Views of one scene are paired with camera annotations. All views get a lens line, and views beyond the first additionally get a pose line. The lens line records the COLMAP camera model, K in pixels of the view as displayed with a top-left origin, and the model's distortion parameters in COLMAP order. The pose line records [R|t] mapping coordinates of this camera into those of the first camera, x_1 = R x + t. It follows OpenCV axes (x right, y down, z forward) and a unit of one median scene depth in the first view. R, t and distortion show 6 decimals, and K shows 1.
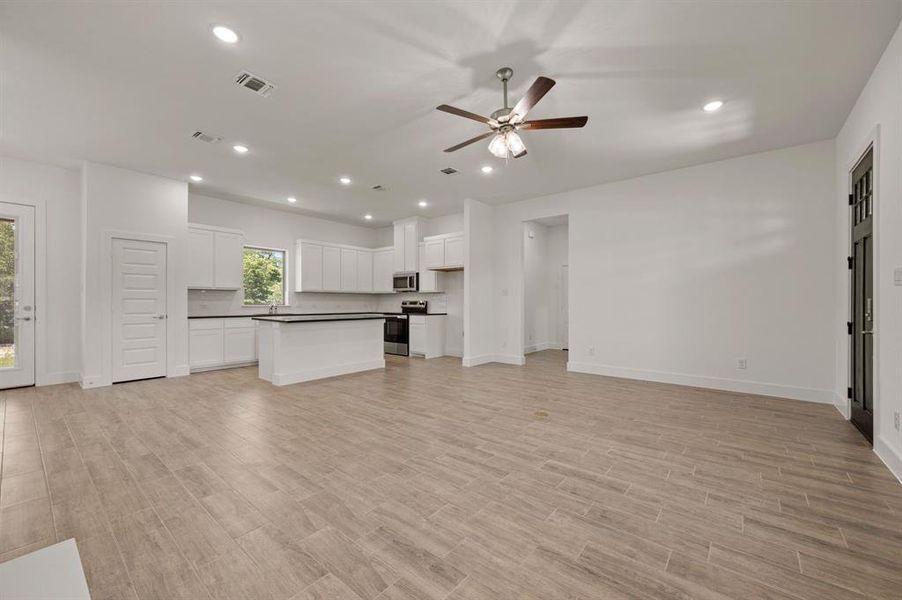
lens RADIAL K [[359.2, 0, 446.5], [0, 359.2, 300.5], [0, 0, 1]] dist [0.001981, 0.000000]
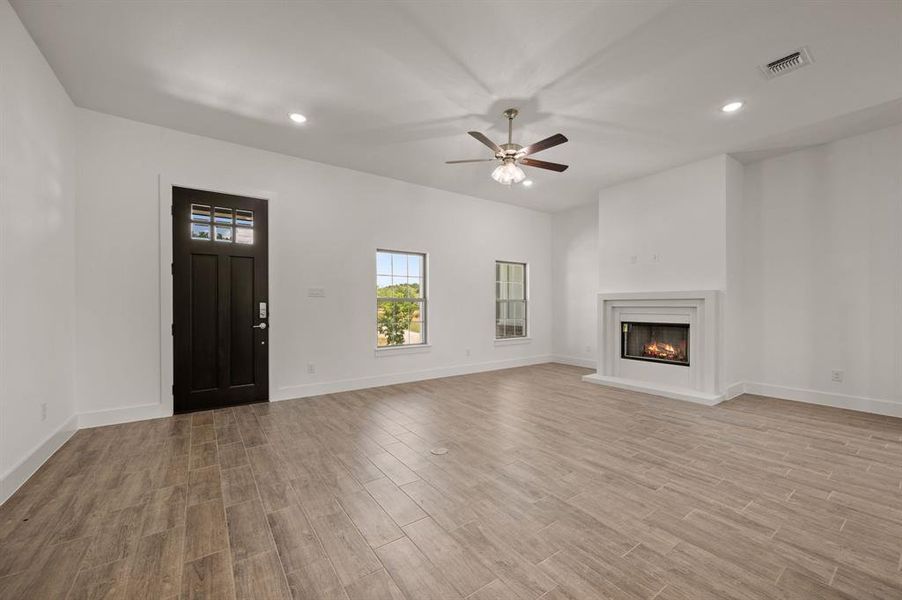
lens RADIAL K [[359.2, 0, 447.0], [0, 359.2, 306.2], [0, 0, 1]] dist [0.001981, 0.000000]
pose [[-0.965499, -0.000738, 0.260406, 0.032830], [-0.000934, 0.999999, -0.000631, 0.003048], [-0.260406, -0.000852, -0.965499, 1.273913]]
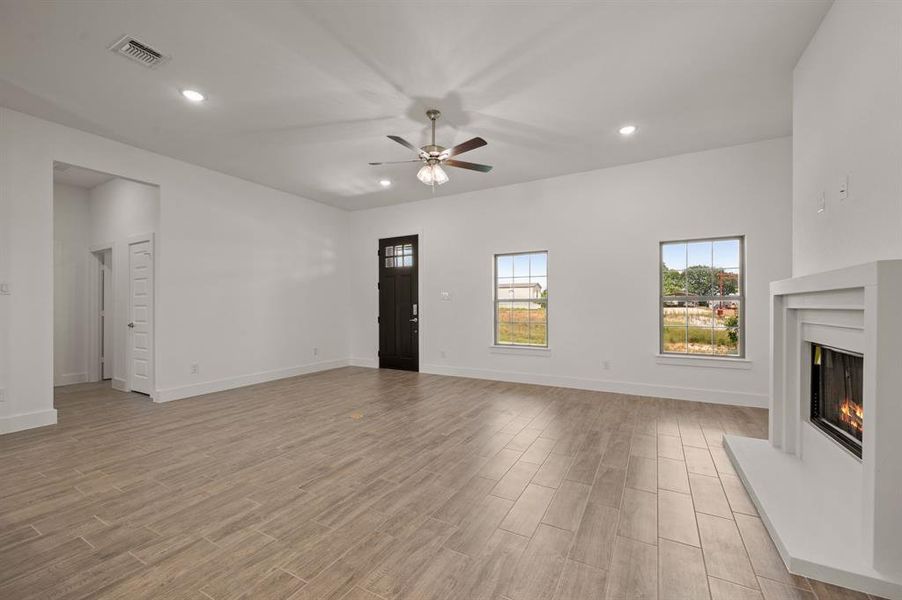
lens RADIAL K [[359.2, 0, 457.0], [0, 359.2, 305.9], [0, 0, 1]] dist [0.001981, 0.000000]
pose [[-0.188630, -0.000848, 0.982048, -0.587064], [-0.001381, 0.999999, 0.000598, -0.000819], [-0.982047, -0.001244, -0.188631, 0.664086]]
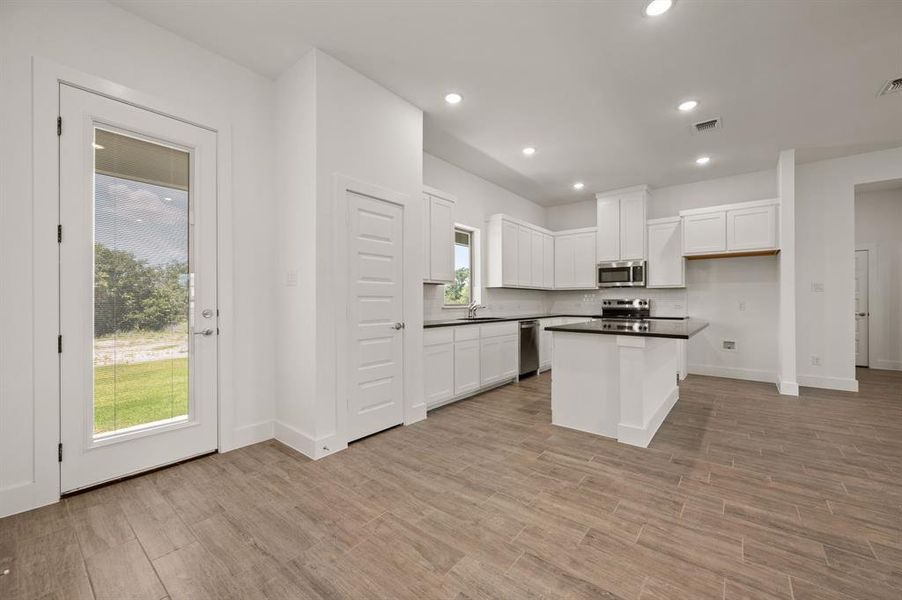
lens RADIAL K [[359.2, 0, 455.8], [0, 359.2, 299.8], [0, 0, 1]] dist [0.001981, 0.000000]
pose [[0.999790, -0.002381, 0.020342, -0.762411], [0.002371, 0.999997, 0.000525, 0.000812], [-0.020344, -0.000477, 0.999793, 0.422642]]
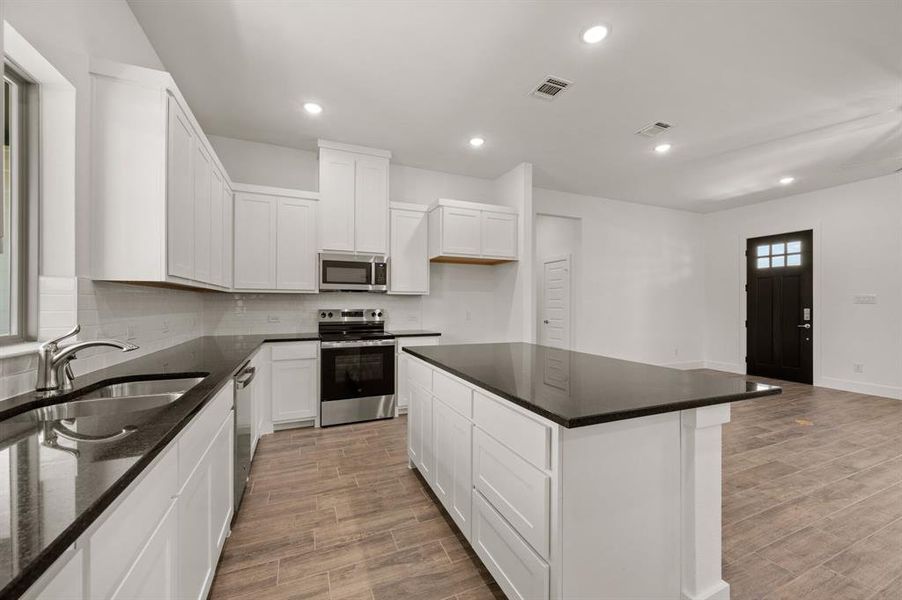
lens RADIAL K [[359.2, 0, 459.8], [0, 359.2, 303.3], [0, 0, 1]] dist [0.001981, 0.000000]
pose [[0.440821, 0.000690, 0.897595, -0.805645], [-0.006153, 0.999979, 0.002253, -0.016751], [-0.897574, -0.006516, 0.440816, 1.046242]]
